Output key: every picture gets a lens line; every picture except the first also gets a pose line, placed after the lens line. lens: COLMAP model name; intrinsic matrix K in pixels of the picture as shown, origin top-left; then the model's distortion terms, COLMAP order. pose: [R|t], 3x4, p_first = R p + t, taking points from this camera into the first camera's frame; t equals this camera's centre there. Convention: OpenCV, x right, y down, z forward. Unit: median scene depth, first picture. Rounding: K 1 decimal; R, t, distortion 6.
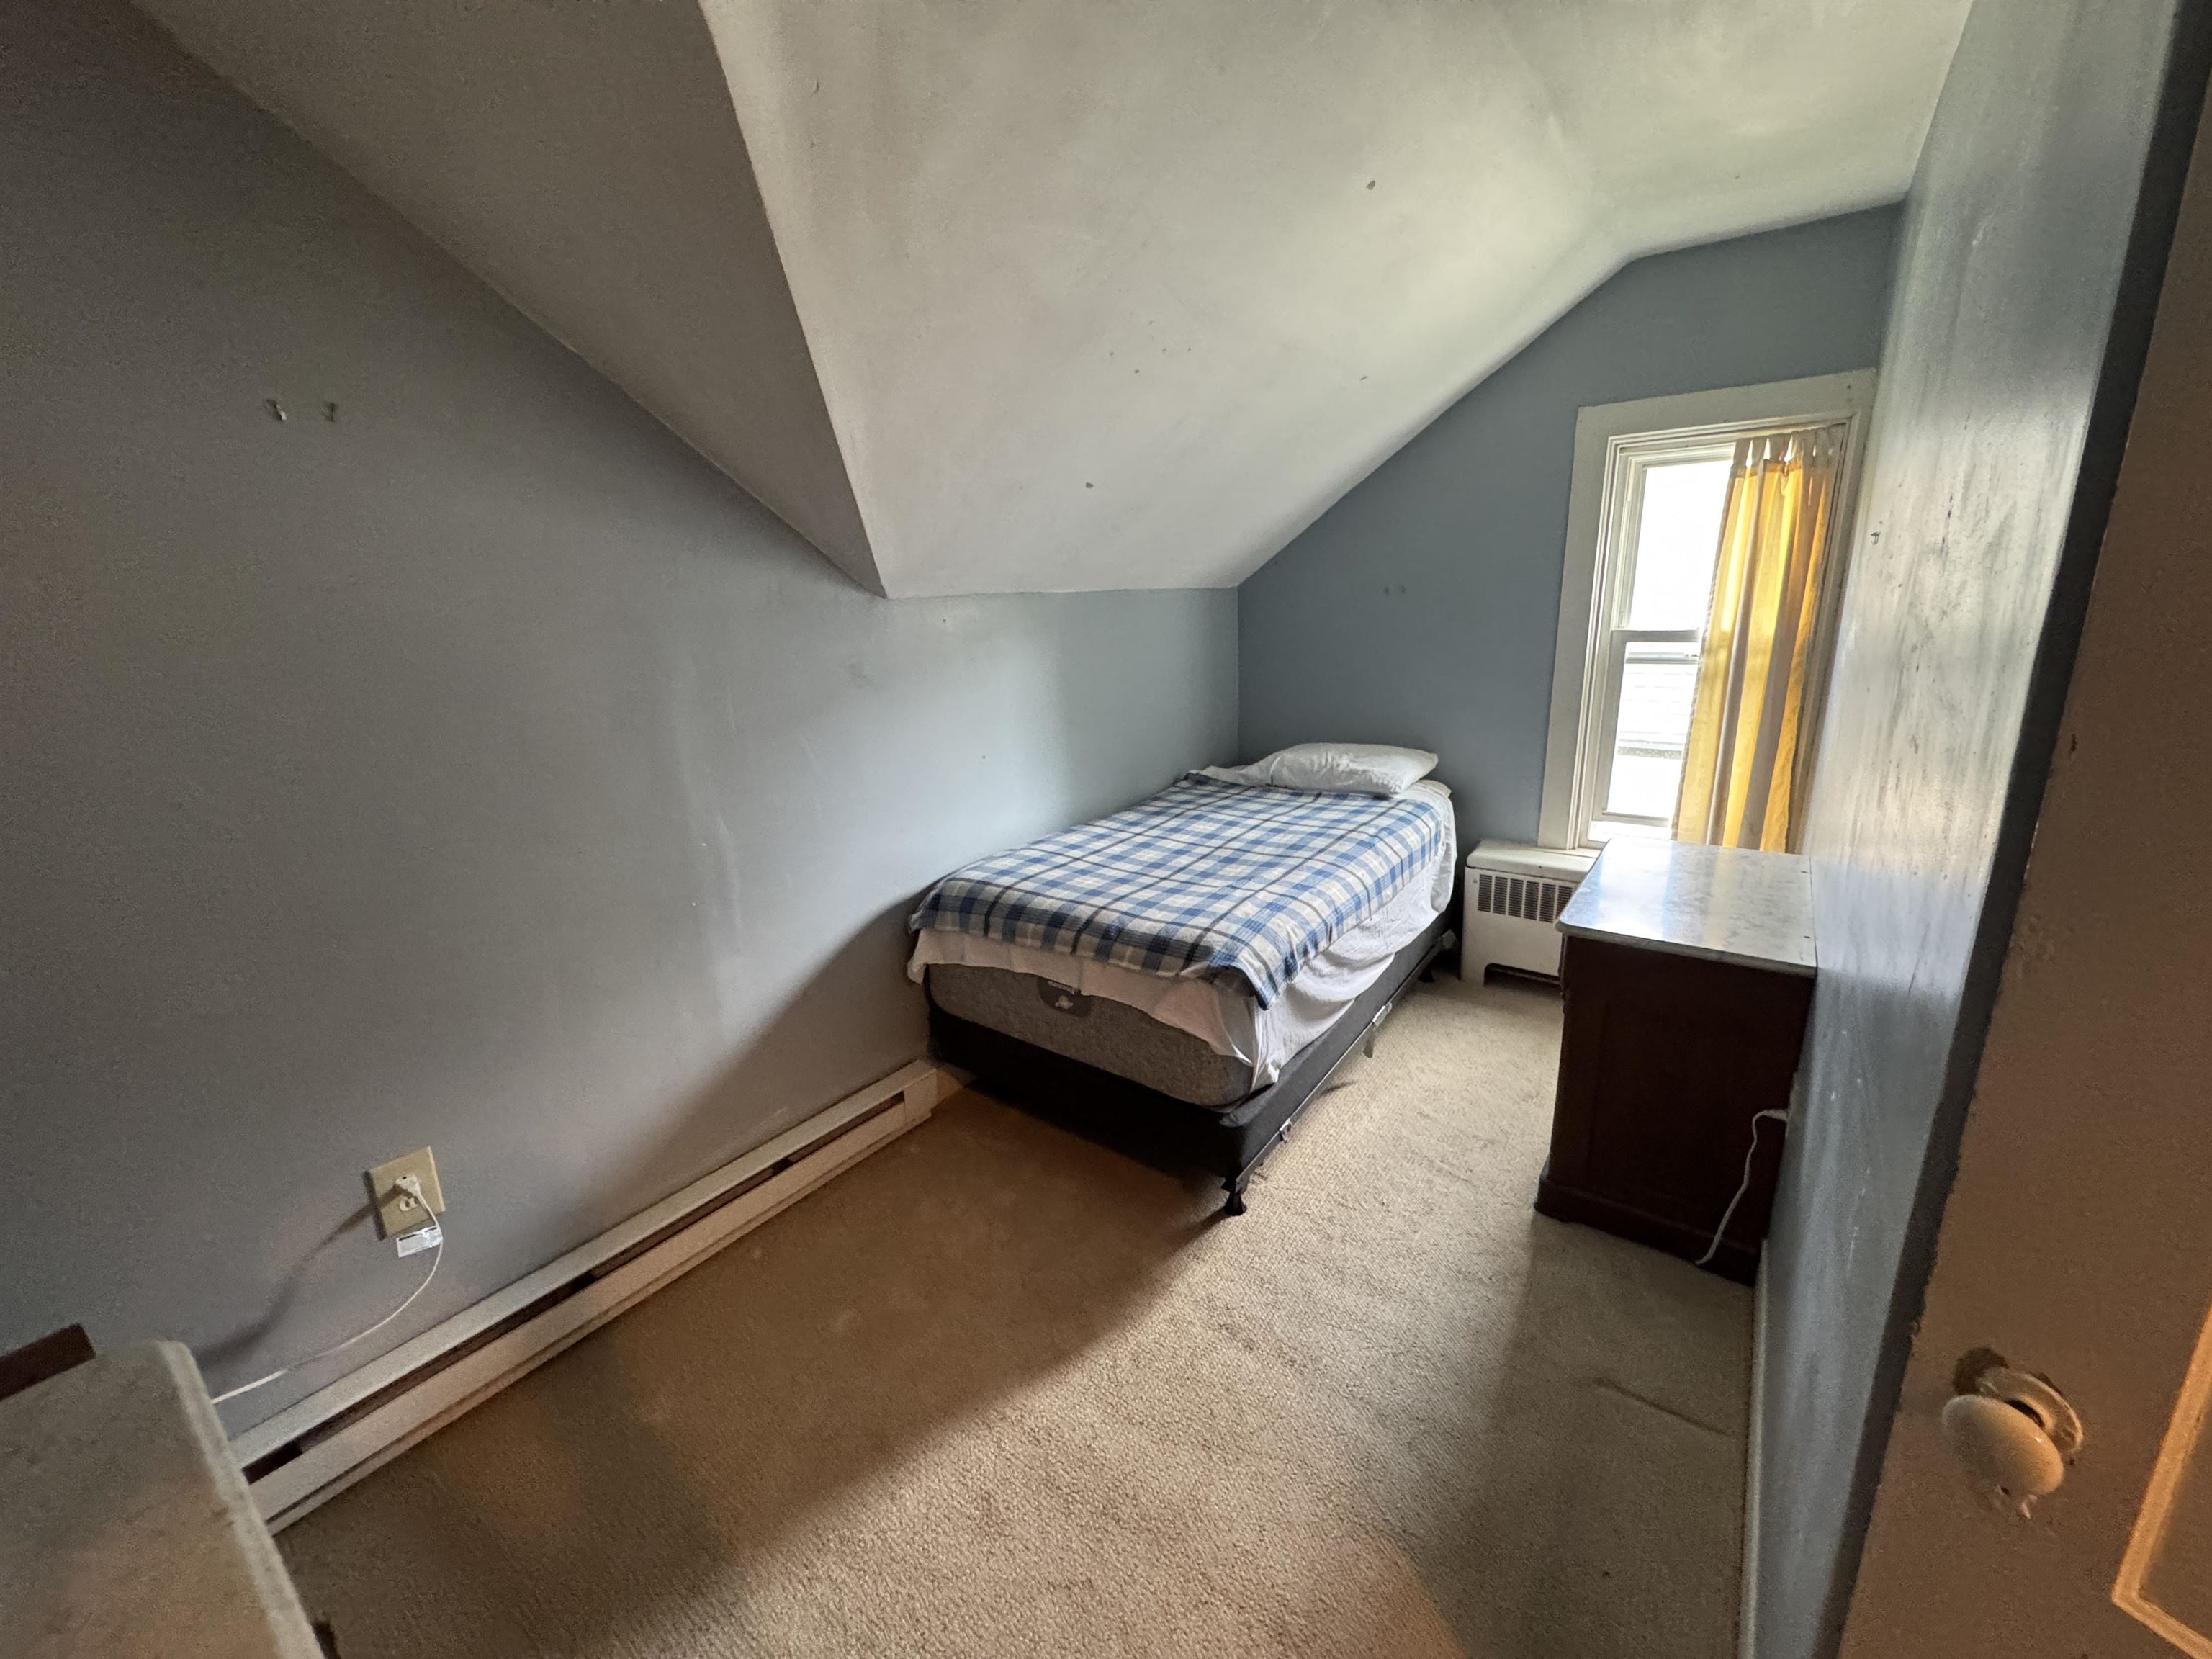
lens RADIAL K [[883.4, 0, 1107.2], [0, 883.4, 828.7], [0, 0, 1]] dist [-0.001397, 0.000511]
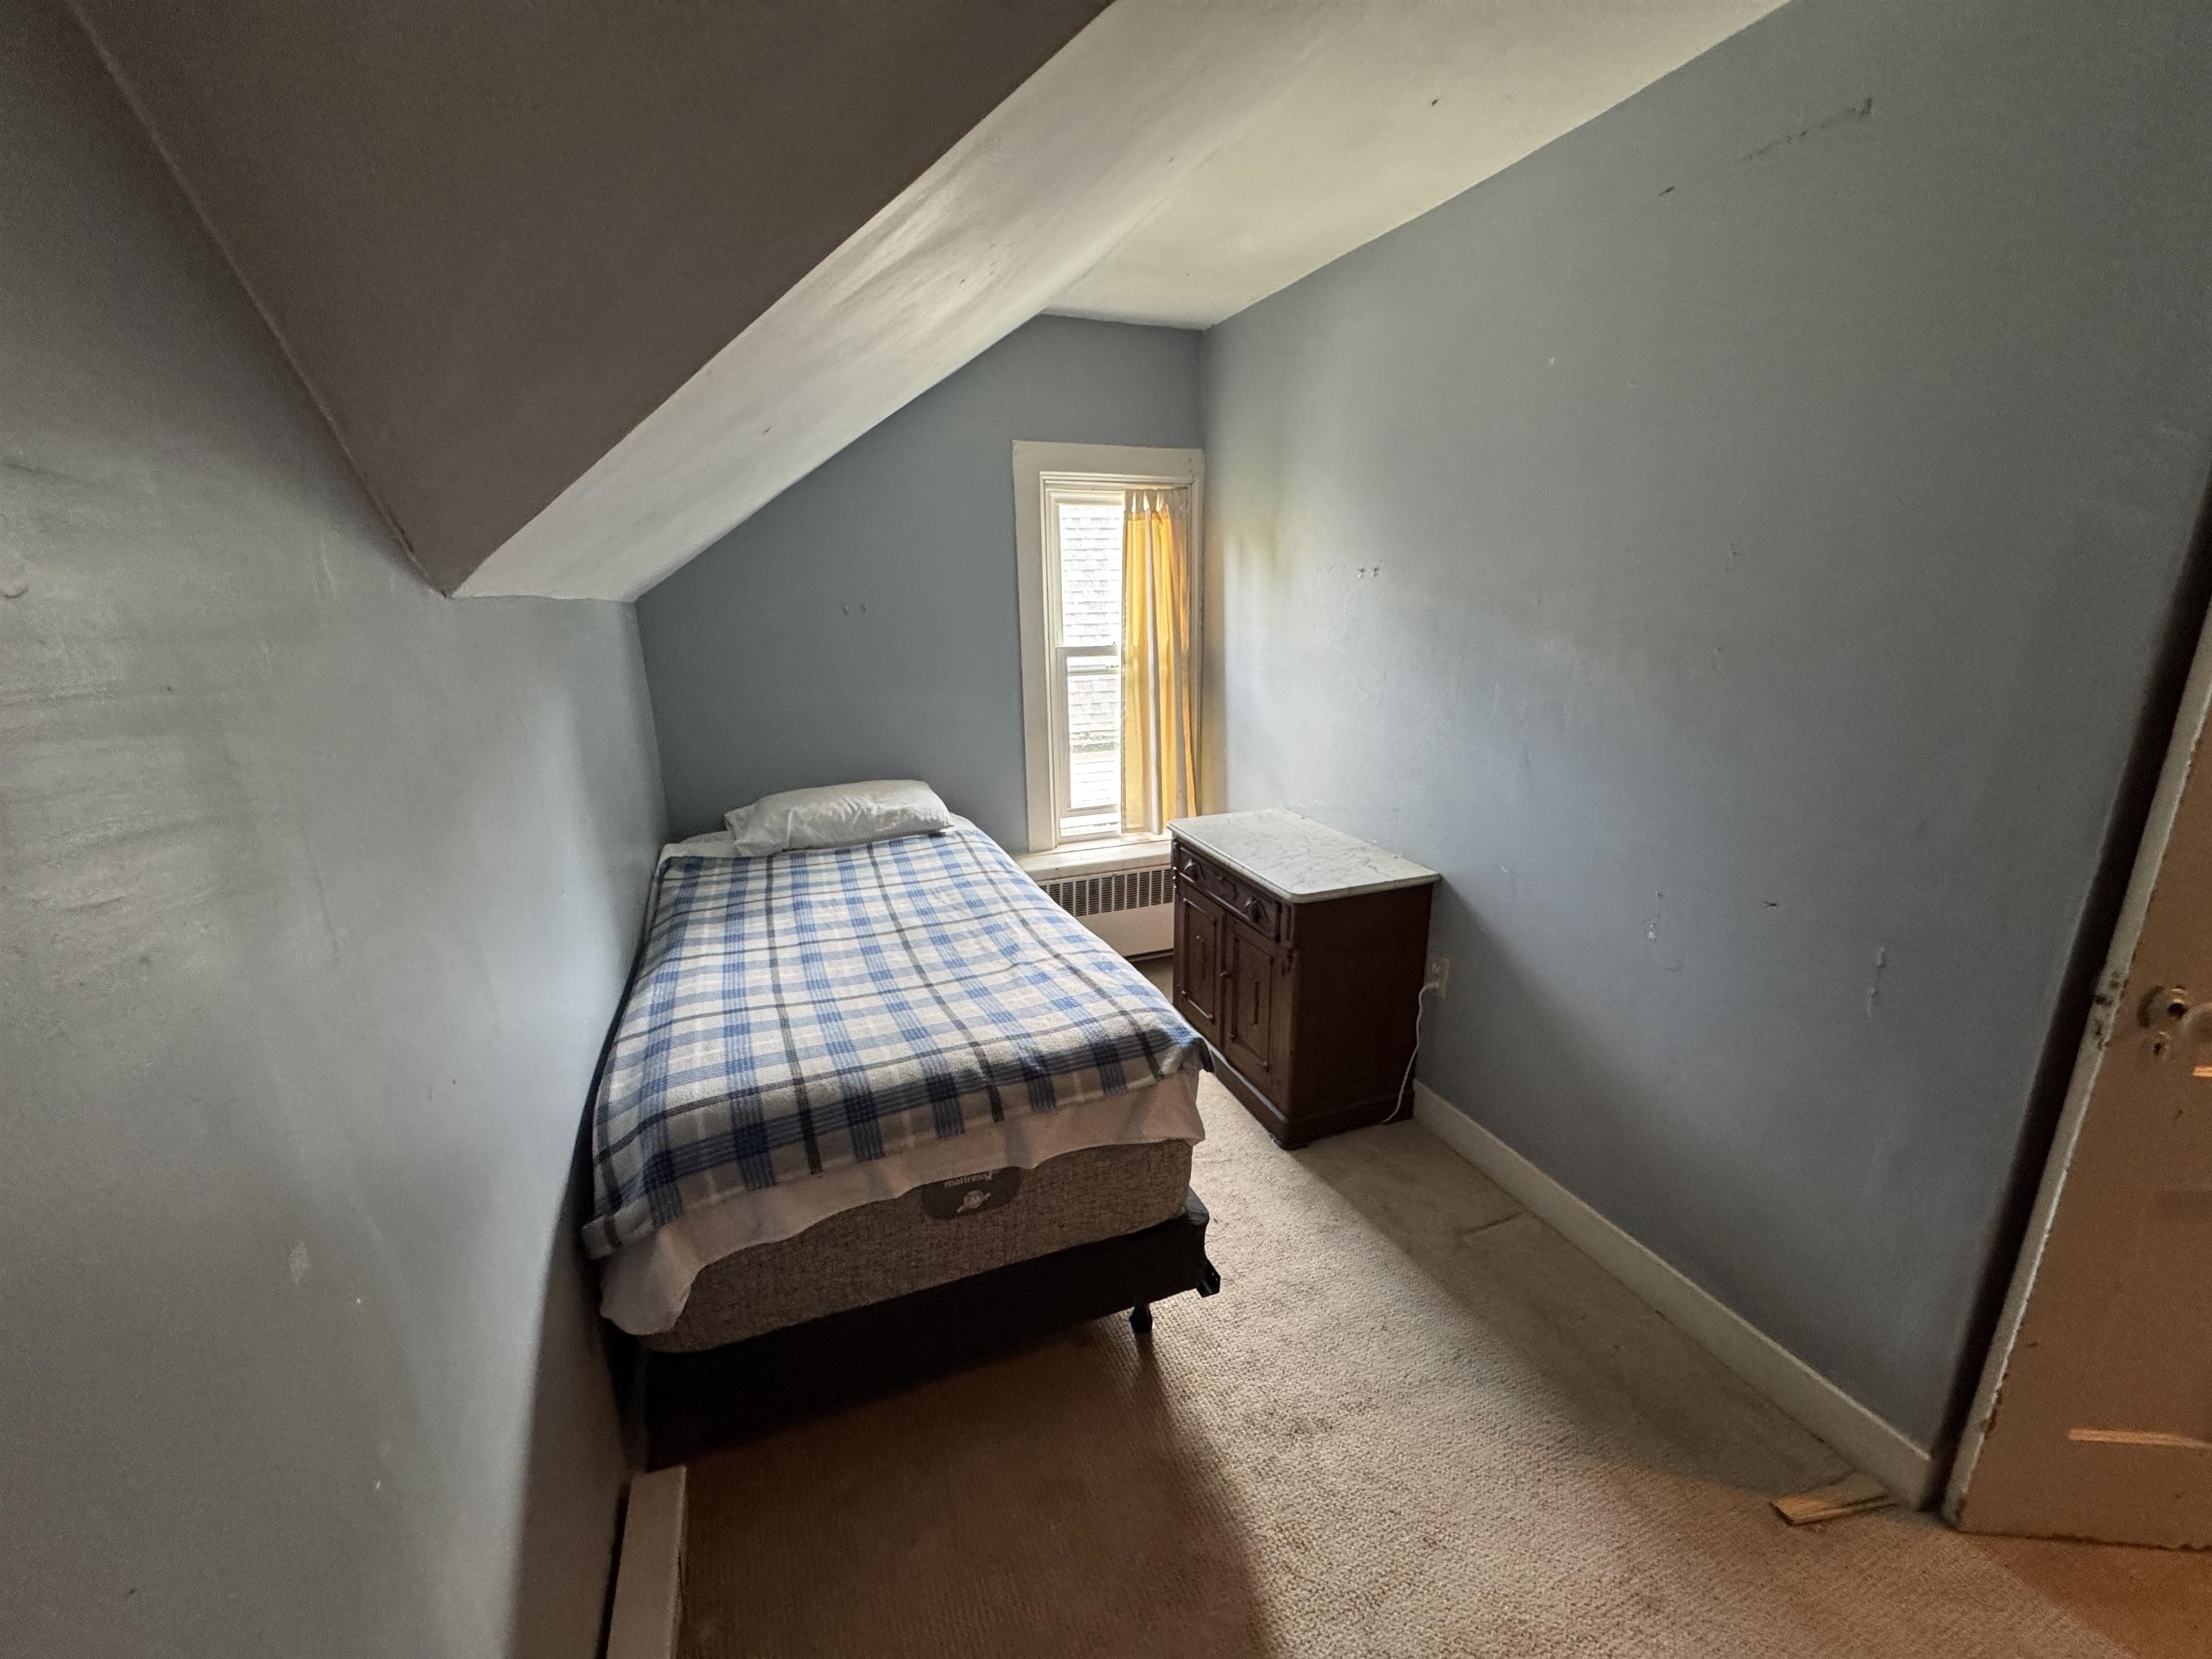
lens RADIAL K [[883.4, 0, 1107.7], [0, 883.4, 827.5], [0, 0, 1]] dist [-0.001397, 0.000511]
pose [[0.533431, -0.186977, 0.824918, -0.414297], [0.215224, 0.973166, 0.081405, -0.094065], [-0.818003, 0.134118, 0.559359, 0.416659]]
